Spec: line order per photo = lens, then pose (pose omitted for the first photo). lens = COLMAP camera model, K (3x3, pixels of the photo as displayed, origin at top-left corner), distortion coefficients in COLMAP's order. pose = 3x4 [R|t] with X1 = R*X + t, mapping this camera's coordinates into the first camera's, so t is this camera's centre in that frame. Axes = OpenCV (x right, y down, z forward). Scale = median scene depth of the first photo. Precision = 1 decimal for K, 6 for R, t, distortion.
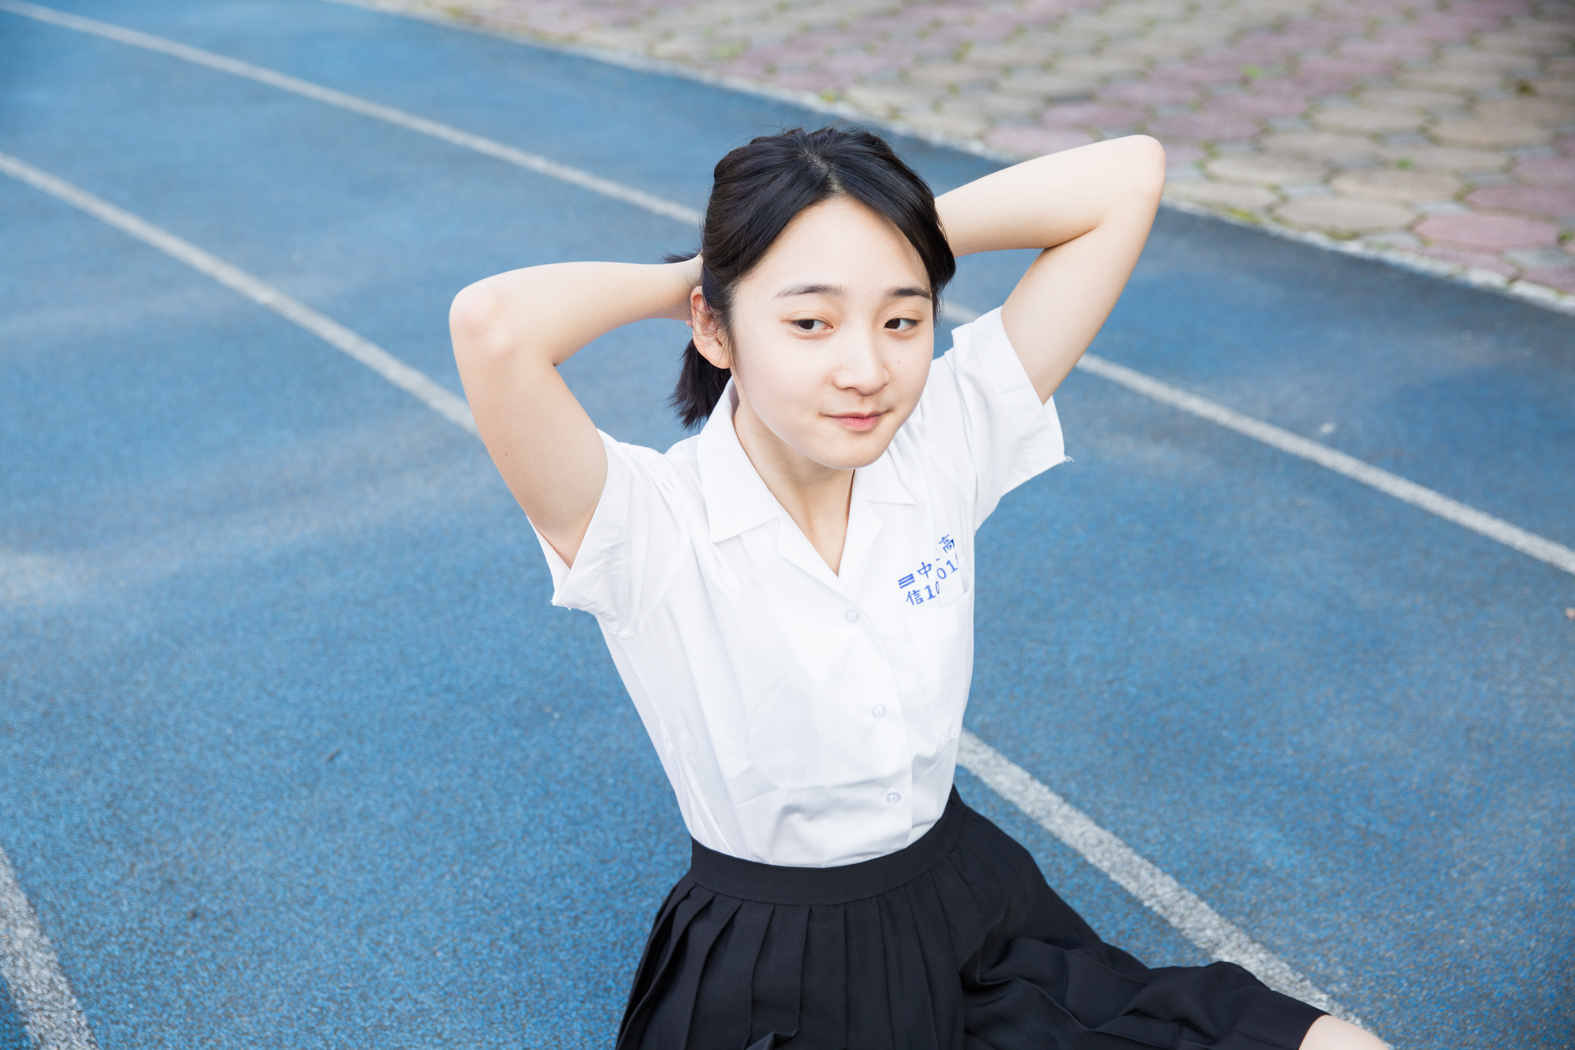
lens RADIAL K [[2189.9, 0, 774.2], [0, 2189.9, 529.7], [0, 0, 1]] dist [0.133347, 0.000000]
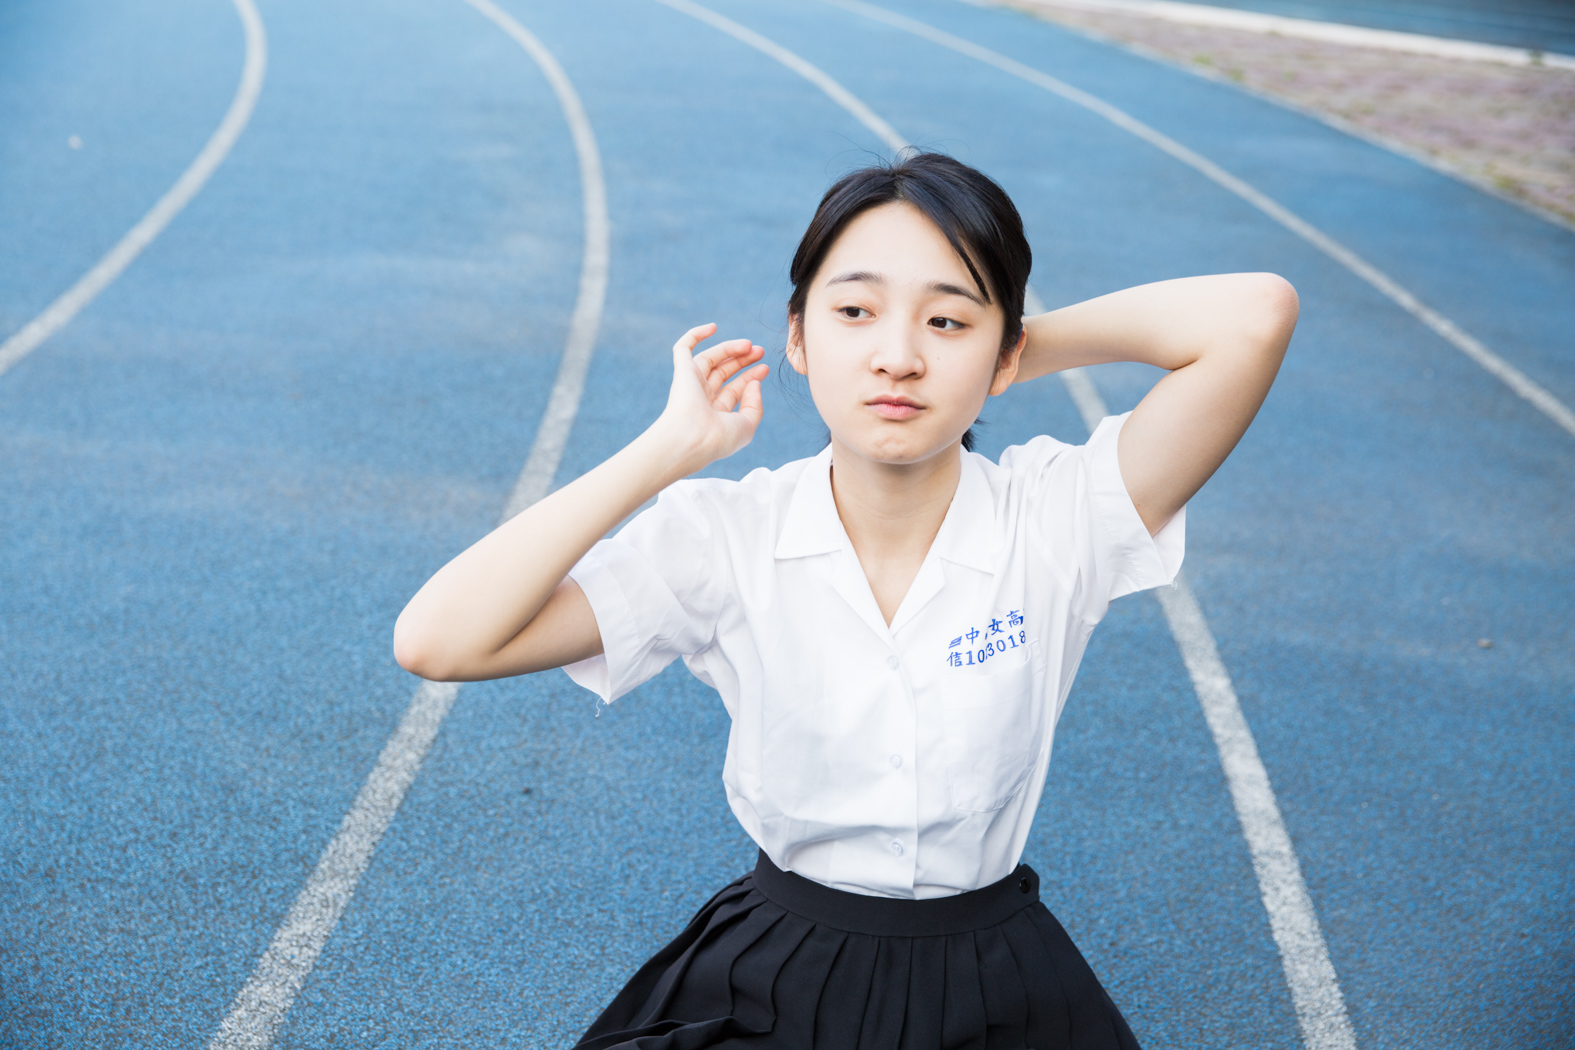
lens RADIAL K [[2189.9, 0, 791.5], [0, 2189.9, 526.3], [0, 0, 1]] dist [0.133347, 0.000000]
pose [[0.827600, 0.269593, -0.492339, 0.395810], [-0.304592, 0.952435, 0.009525, -0.009888], [0.471489, 0.142080, 0.870351, 0.058761]]
